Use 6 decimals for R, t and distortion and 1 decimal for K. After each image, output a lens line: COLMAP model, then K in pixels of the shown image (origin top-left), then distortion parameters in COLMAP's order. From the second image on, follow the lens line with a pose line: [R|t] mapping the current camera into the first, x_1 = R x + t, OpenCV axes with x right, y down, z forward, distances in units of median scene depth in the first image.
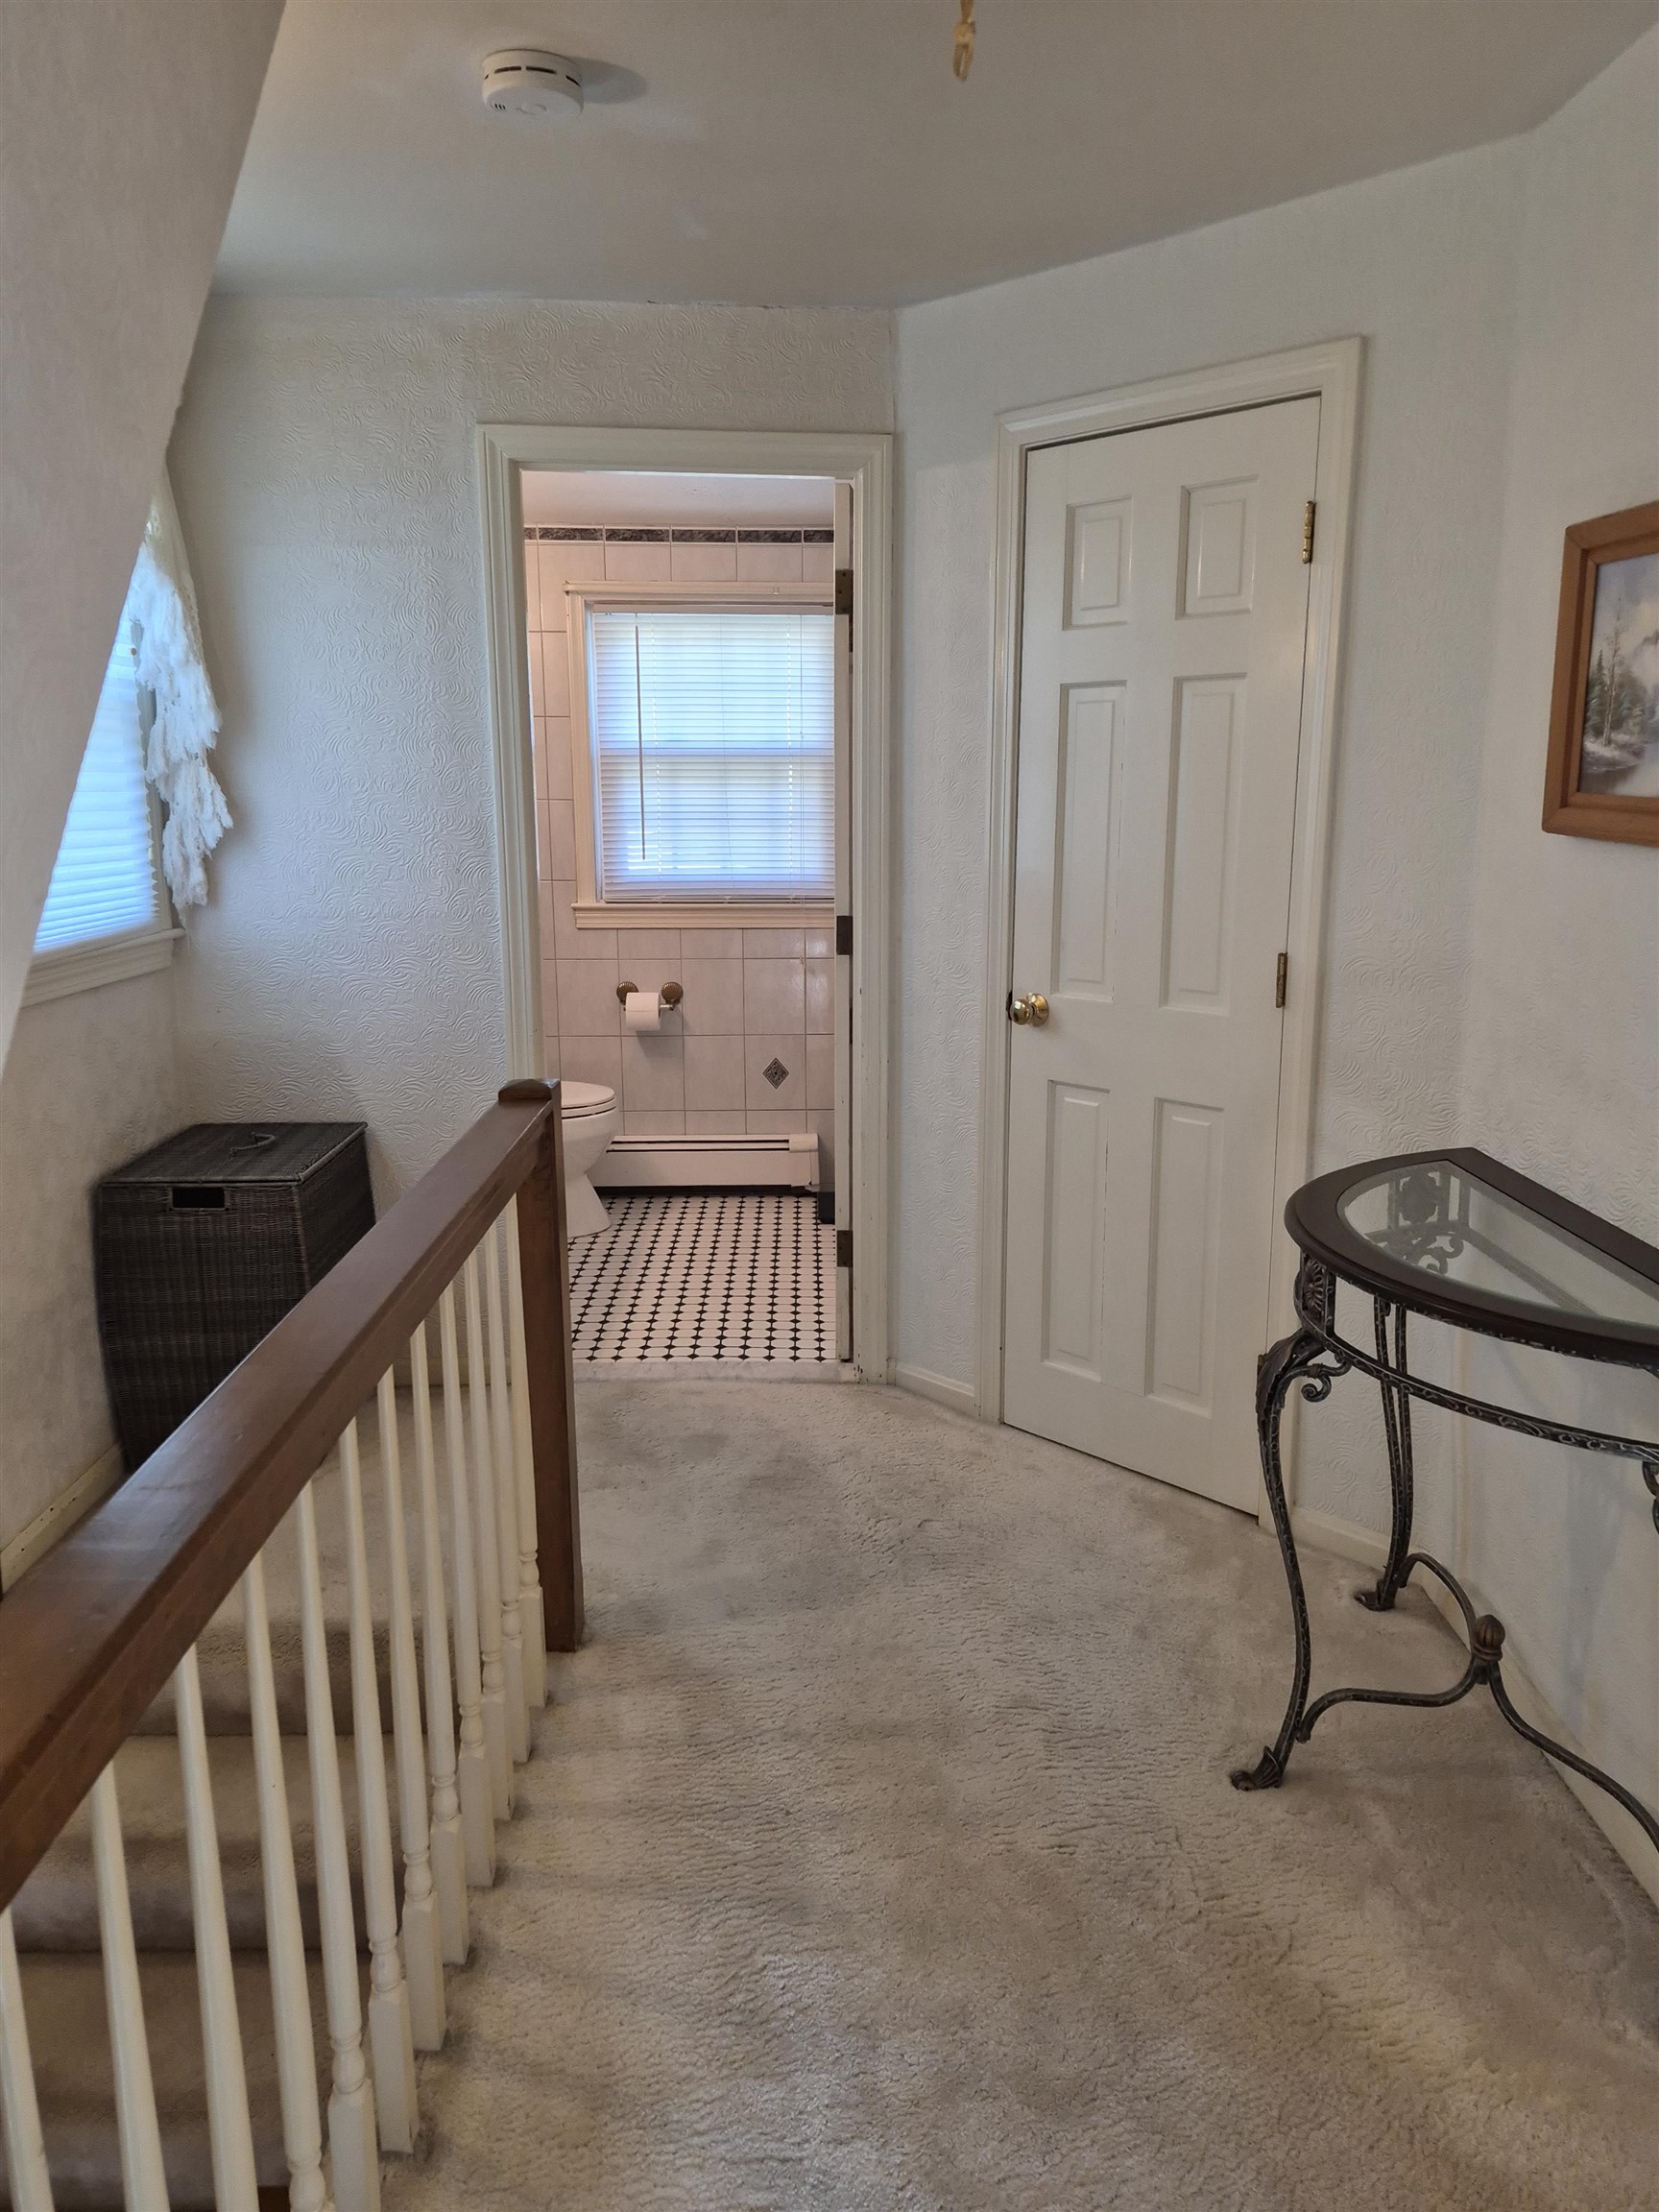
lens RADIAL K [[1516.2, 0, 838.0], [0, 1516.2, 1094.6], [0, 0, 1]] dist [0.100374, -0.111352]
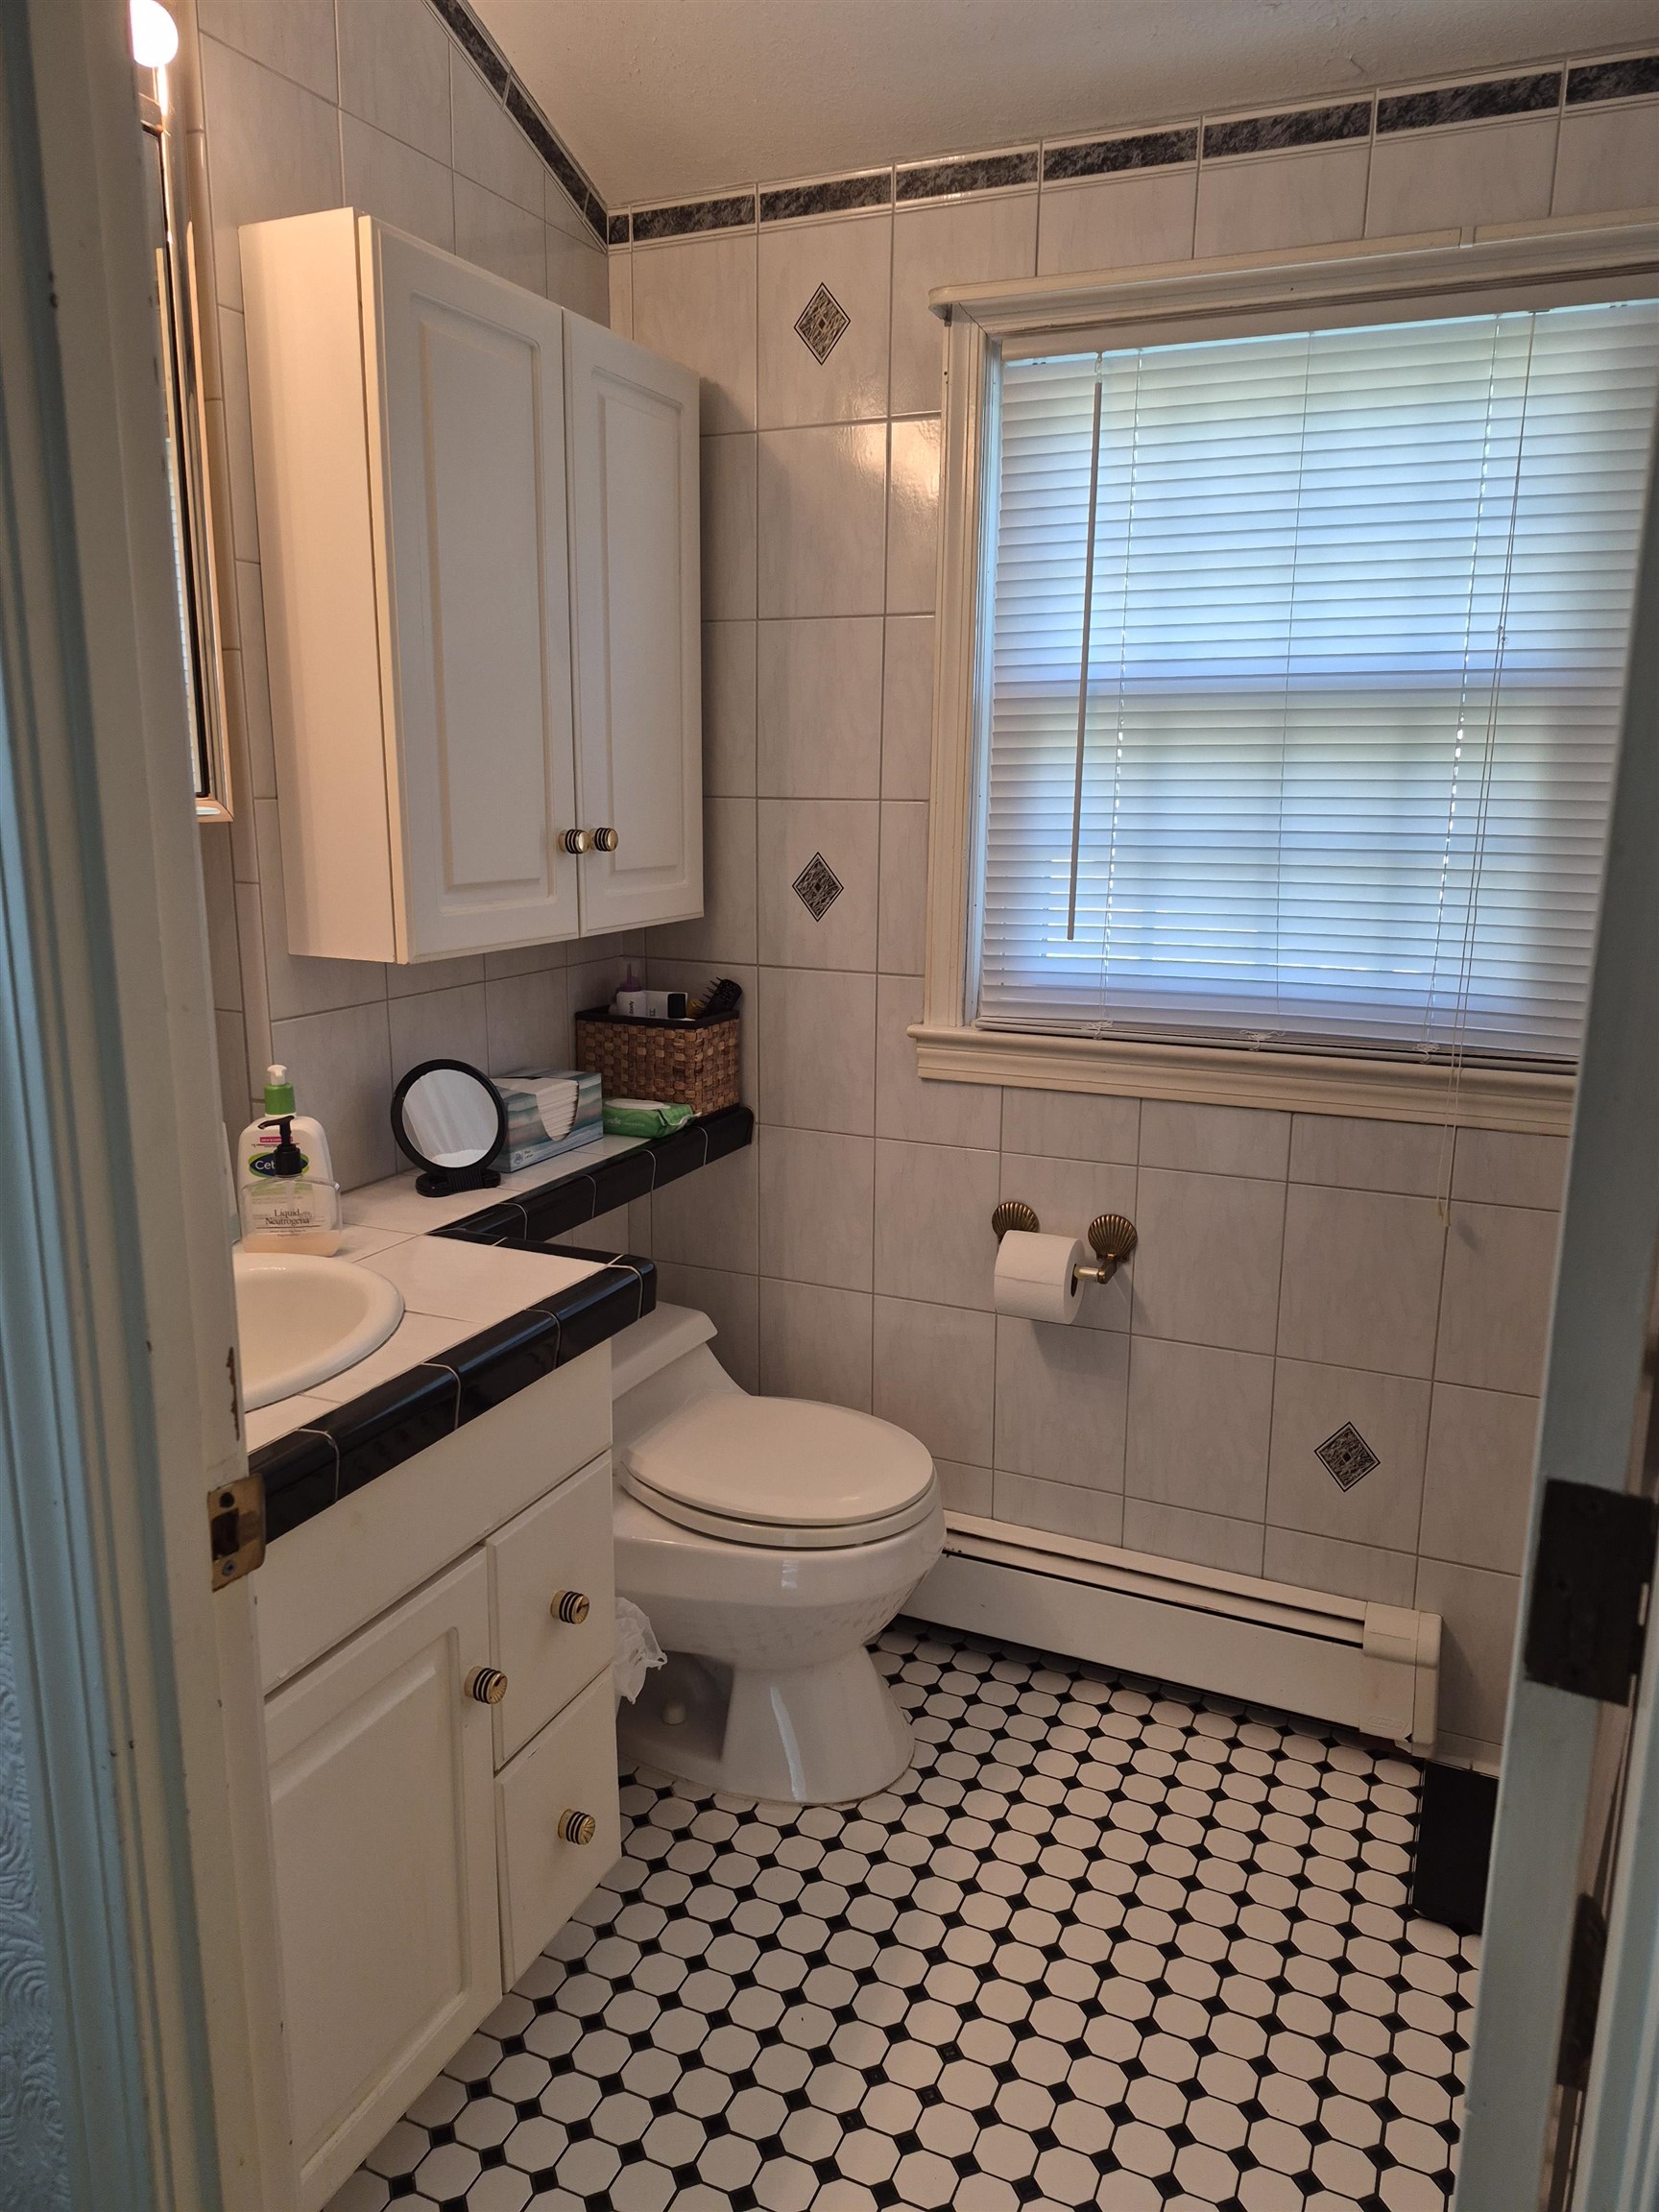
lens RADIAL K [[1516.2, 0, 838.0], [0, 1516.2, 1094.6], [0, 0, 1]] dist [0.100374, -0.111352]
pose [[0.904945, 0.100978, -0.413374, -0.002878], [-0.095274, 0.994855, 0.034449, -0.118607], [0.414726, 0.008209, 0.909909, 0.573806]]
